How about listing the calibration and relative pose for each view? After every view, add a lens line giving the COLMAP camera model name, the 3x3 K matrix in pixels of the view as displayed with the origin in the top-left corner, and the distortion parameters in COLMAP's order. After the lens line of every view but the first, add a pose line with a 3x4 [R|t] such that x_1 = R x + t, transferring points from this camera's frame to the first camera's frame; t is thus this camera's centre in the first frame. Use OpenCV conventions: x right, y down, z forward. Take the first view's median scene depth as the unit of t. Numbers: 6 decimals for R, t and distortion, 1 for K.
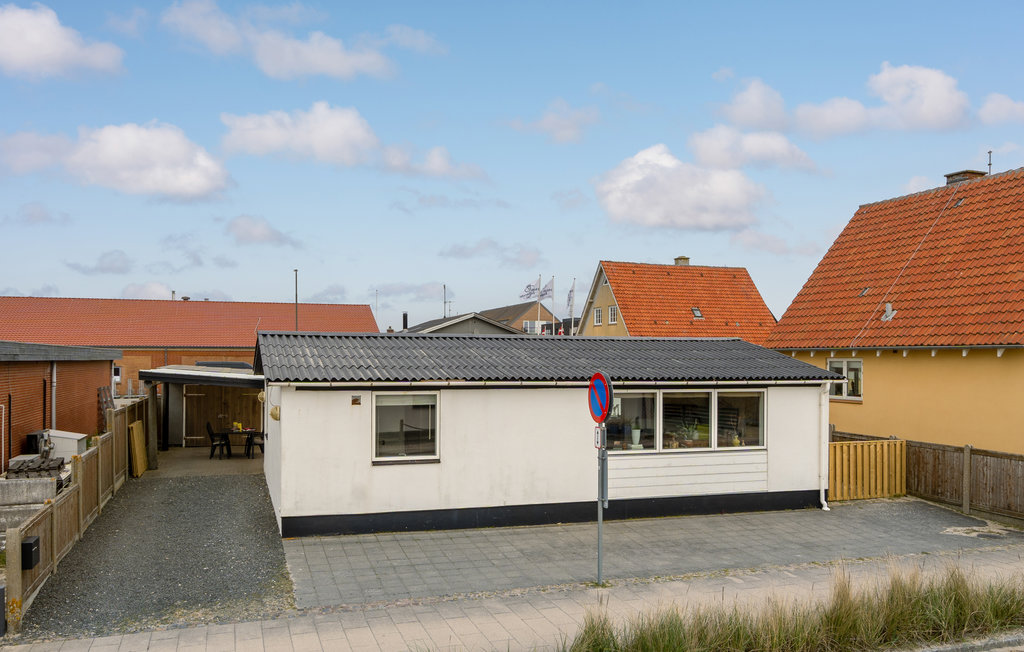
lens RADIAL K [[809.4, 0, 510.9], [0, 809.4, 364.4], [0, 0, 1]] dist [-0.003799, -0.000534]
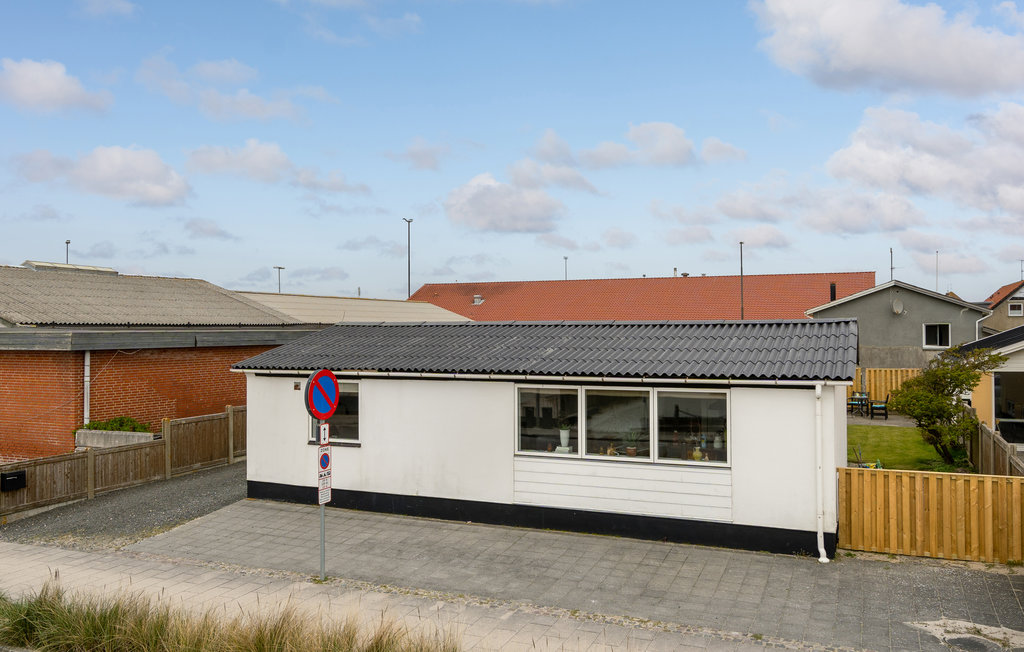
lens RADIAL K [[834.1, 0, 512.0], [0, 834.1, 326.0], [0, 0, 1]] dist [0.003243, 0.002760]
pose [[0.754529, -0.009143, -0.656203, 0.779716], [0.001936, 0.999930, -0.011706, -0.025059], [0.656263, 0.007562, 0.754494, 0.297045]]
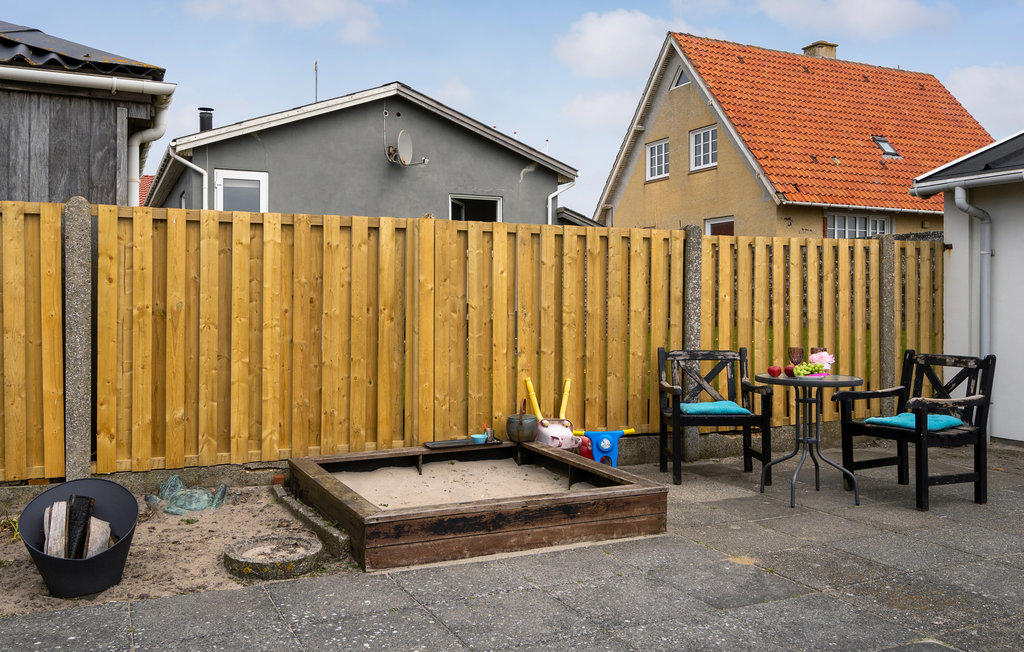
lens RADIAL K [[874.7, 0, 512.0], [0, 874.7, 326.0], [0, 0, 1]] dist [0.001874, 0.000536]
pose [[0.993280, -0.005648, 0.115598, -0.140400], [0.003342, 0.999792, 0.020134, 0.106461], [-0.115687, -0.019612, 0.993092, 2.196336]]
